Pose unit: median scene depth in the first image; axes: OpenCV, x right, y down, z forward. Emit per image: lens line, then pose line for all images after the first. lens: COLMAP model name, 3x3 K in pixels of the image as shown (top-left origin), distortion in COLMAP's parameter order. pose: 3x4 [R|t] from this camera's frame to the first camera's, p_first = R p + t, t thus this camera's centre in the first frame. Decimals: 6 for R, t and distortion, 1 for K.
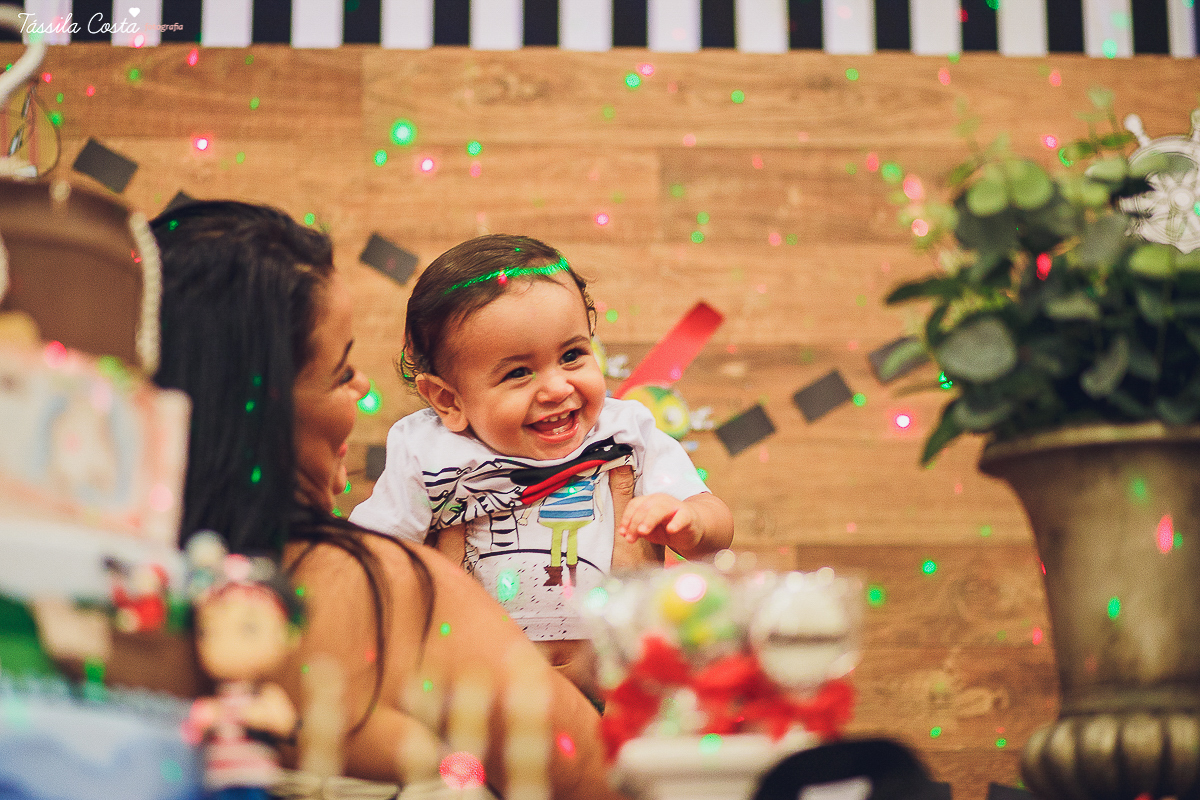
lens RADIAL K [[3458.7, 0, 600.0], [0, 3458.7, 400.0], [0, 0, 1]] dist [-0.027699, -0.827757]
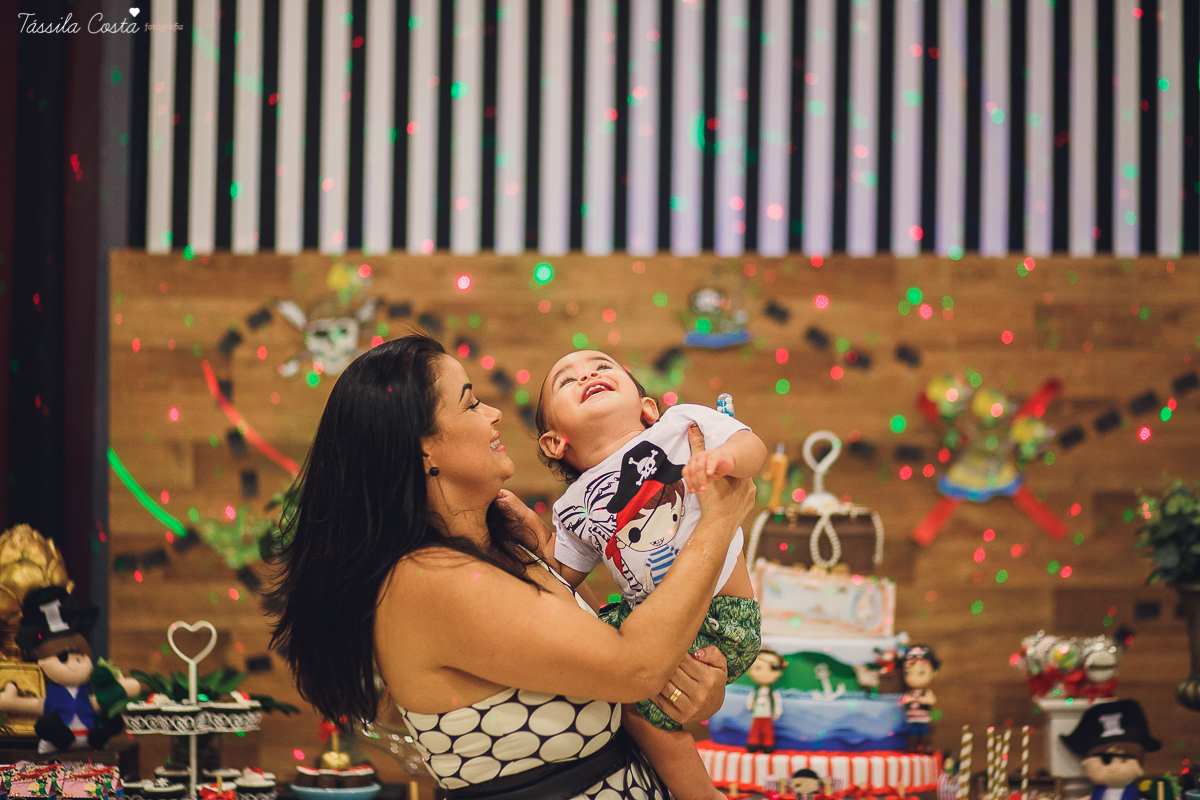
lens RADIAL K [[3458.7, 0, 600.0], [0, 3458.7, 400.0], [0, 0, 1]] dist [-0.027699, -0.827757]
pose [[0.997218, 0.018763, -0.072141, -0.161541], [-0.003598, 0.978790, 0.204837, -0.763784], [0.074455, -0.204007, 0.976134, -1.886281]]
